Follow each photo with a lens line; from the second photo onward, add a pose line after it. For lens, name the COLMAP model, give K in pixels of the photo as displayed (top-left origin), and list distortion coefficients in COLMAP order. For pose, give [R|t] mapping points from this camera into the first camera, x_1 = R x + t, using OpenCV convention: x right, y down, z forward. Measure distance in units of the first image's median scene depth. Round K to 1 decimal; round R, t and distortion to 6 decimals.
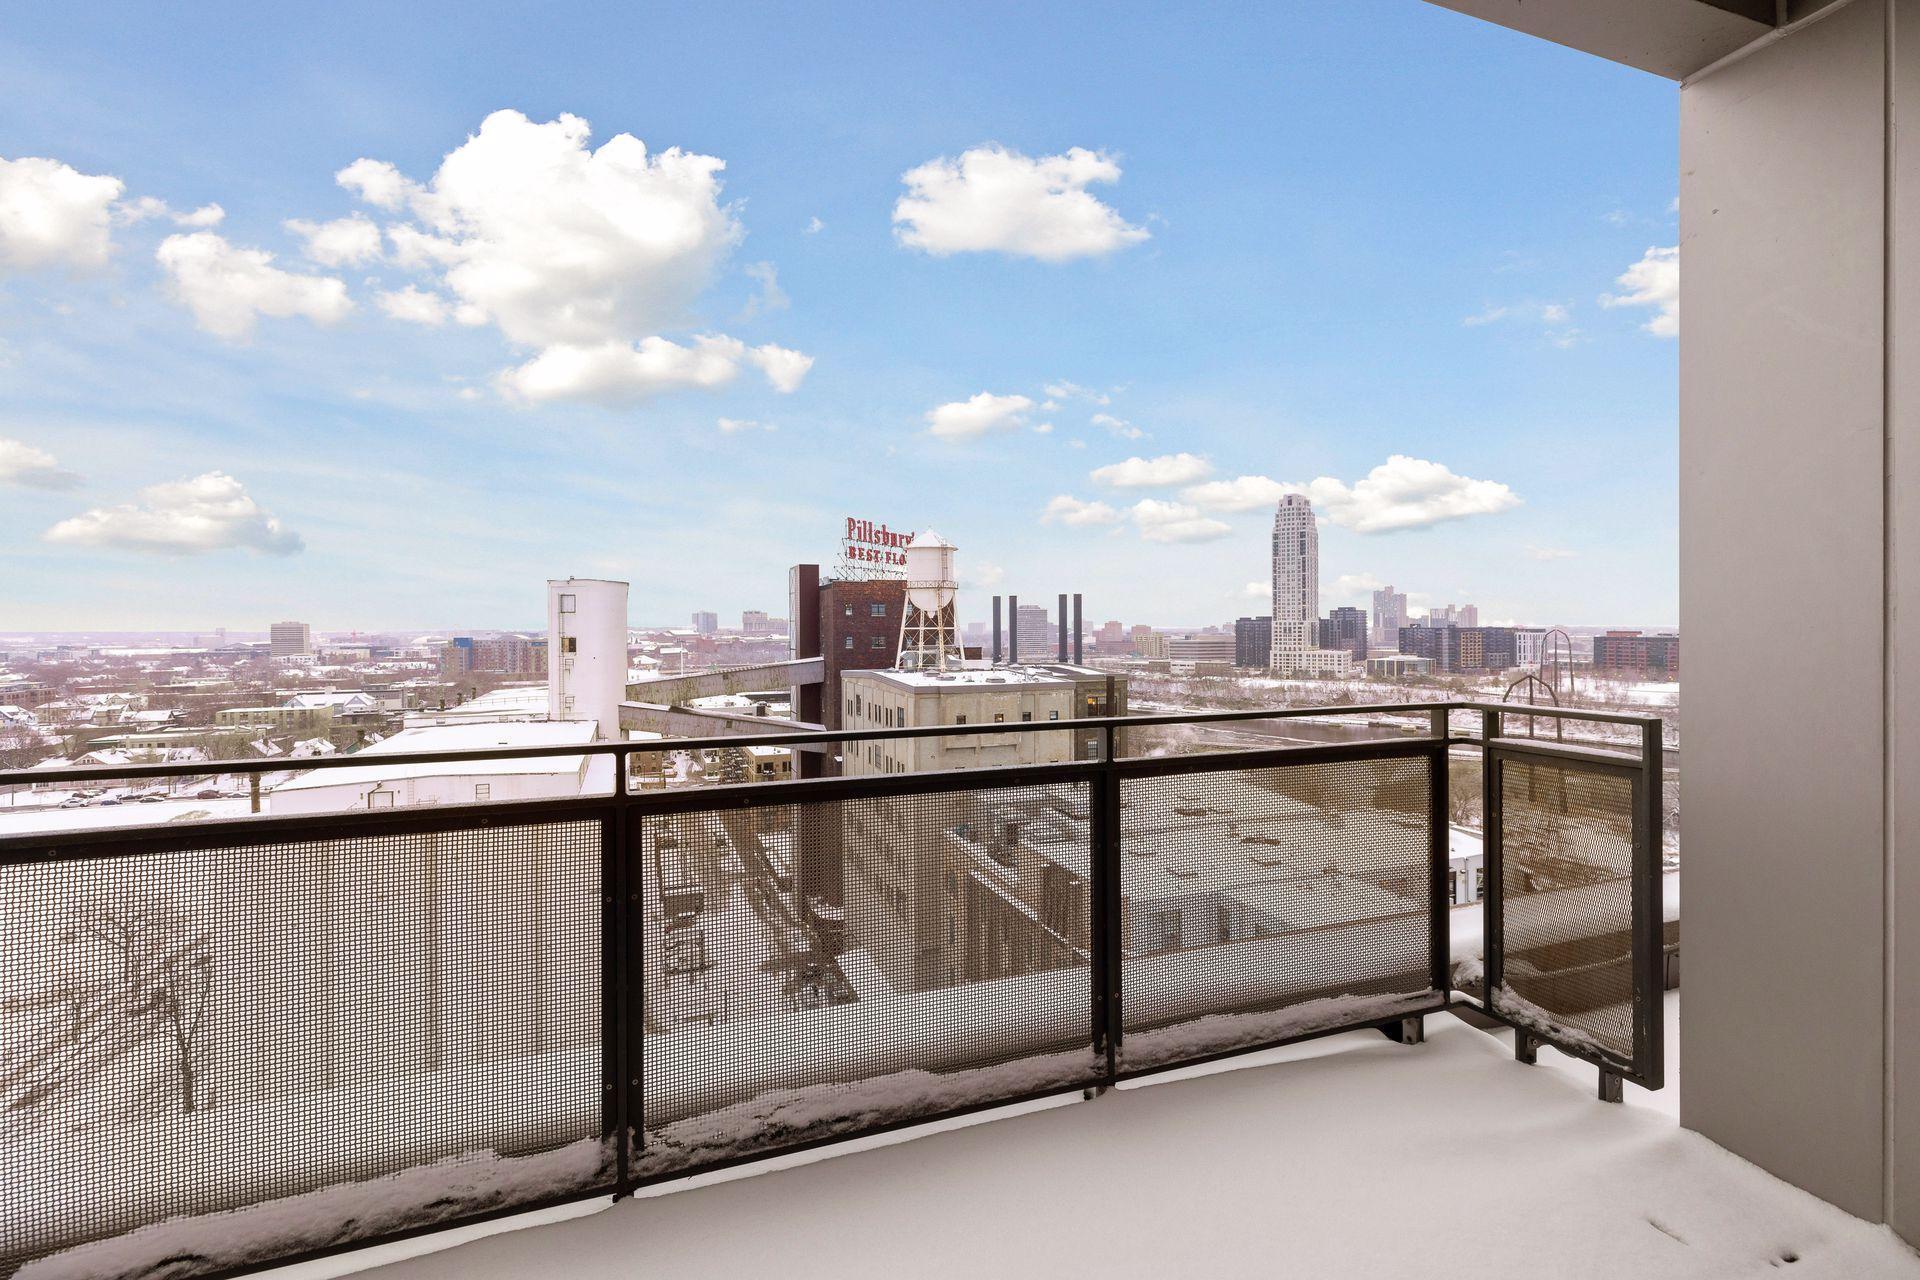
lens RADIAL K [[854.6, 0, 955.0], [0, 854.6, 627.7], [0, 0, 1]] dist [0.001288, -0.000282]
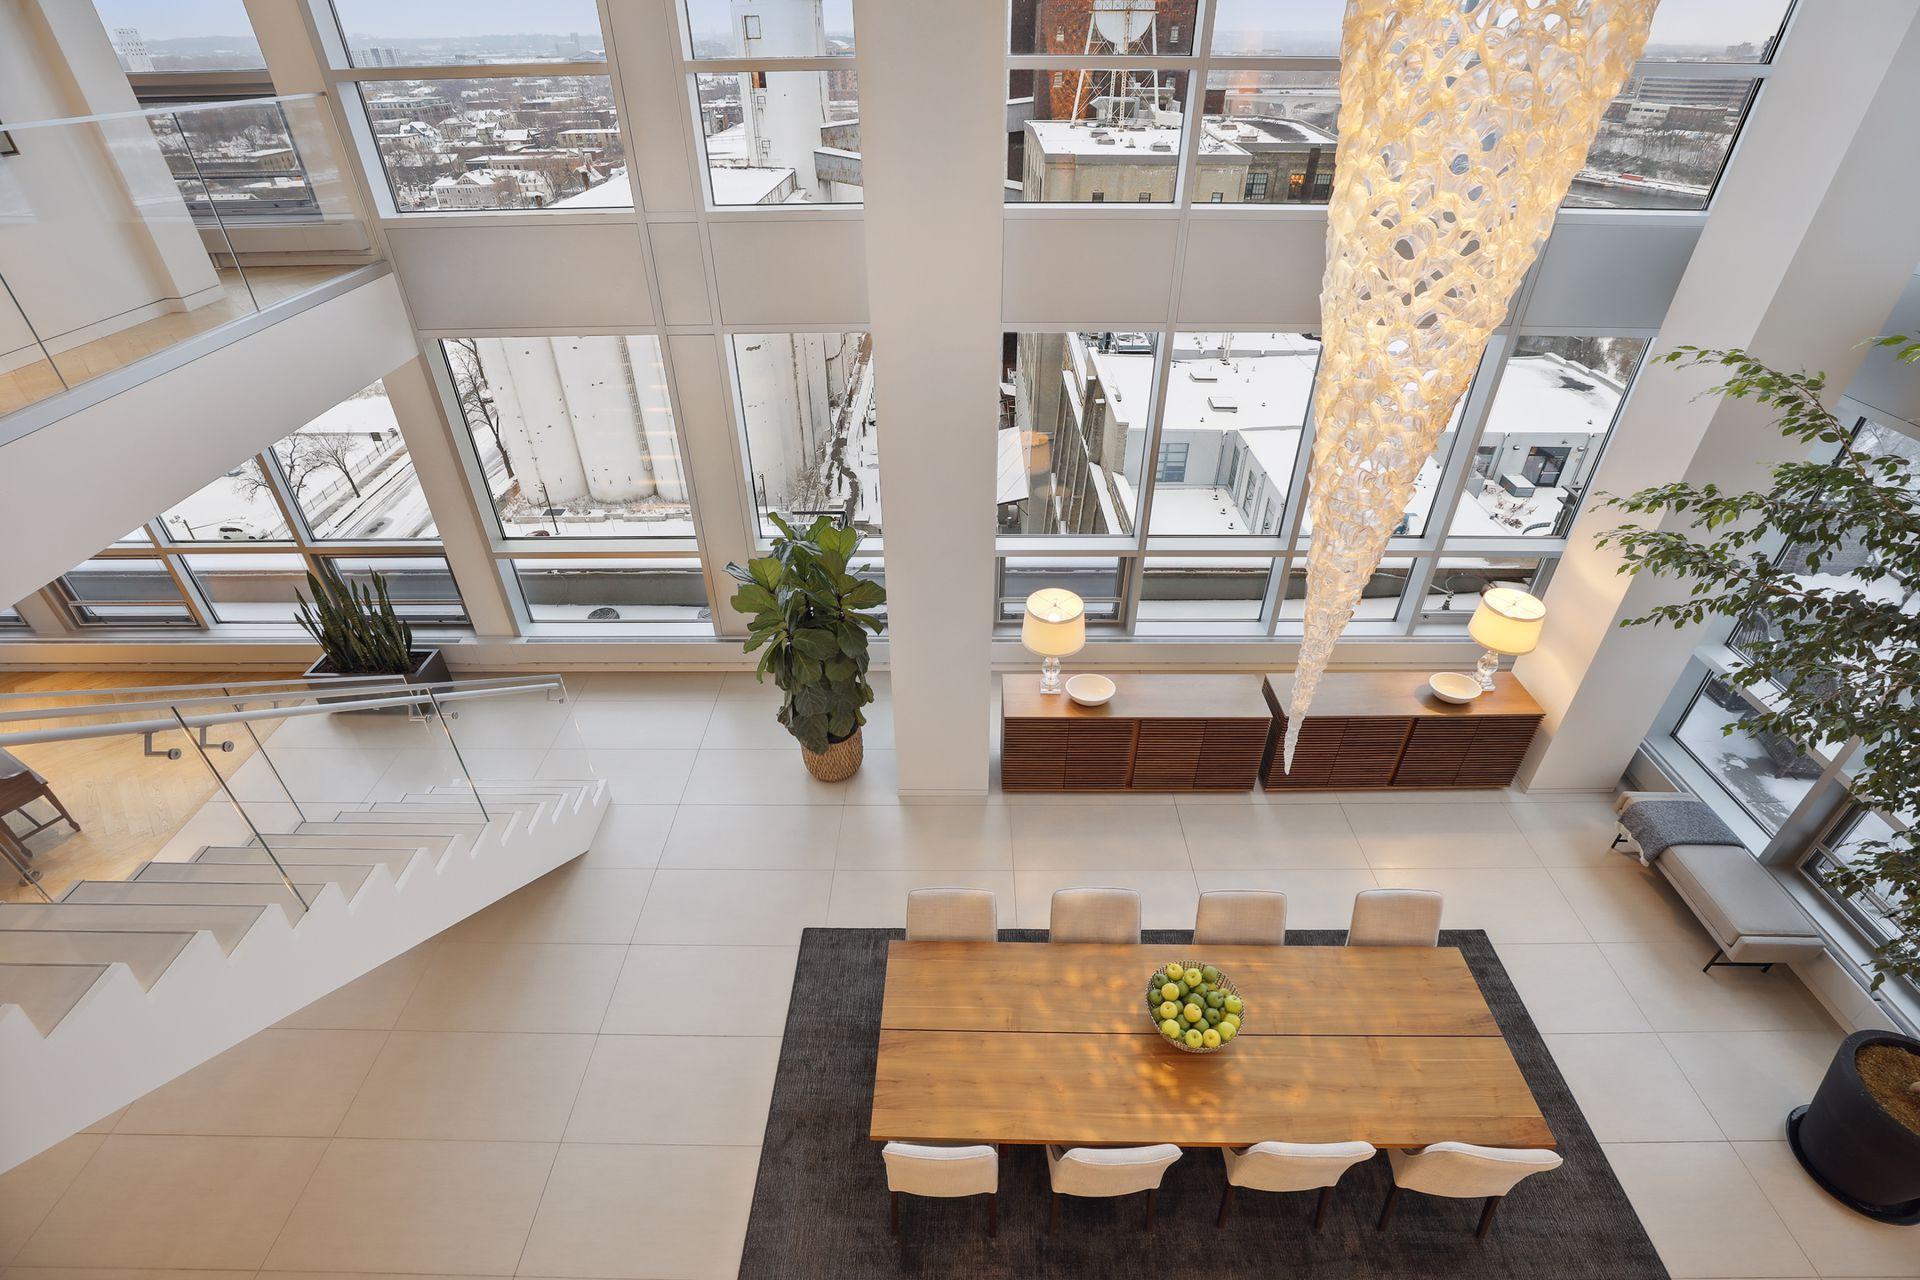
lens RADIAL K [[886.0, 0, 965.5], [0, 886.0, 632.6], [0, 0, 1]] dist [-0.027973, 0.001086]
pose [[0.932290, 0.208185, -0.295794, 0.152837], [-0.002916, 0.822062, 0.569390, -0.024691], [0.361700, -0.529974, 0.767008, 0.015218]]
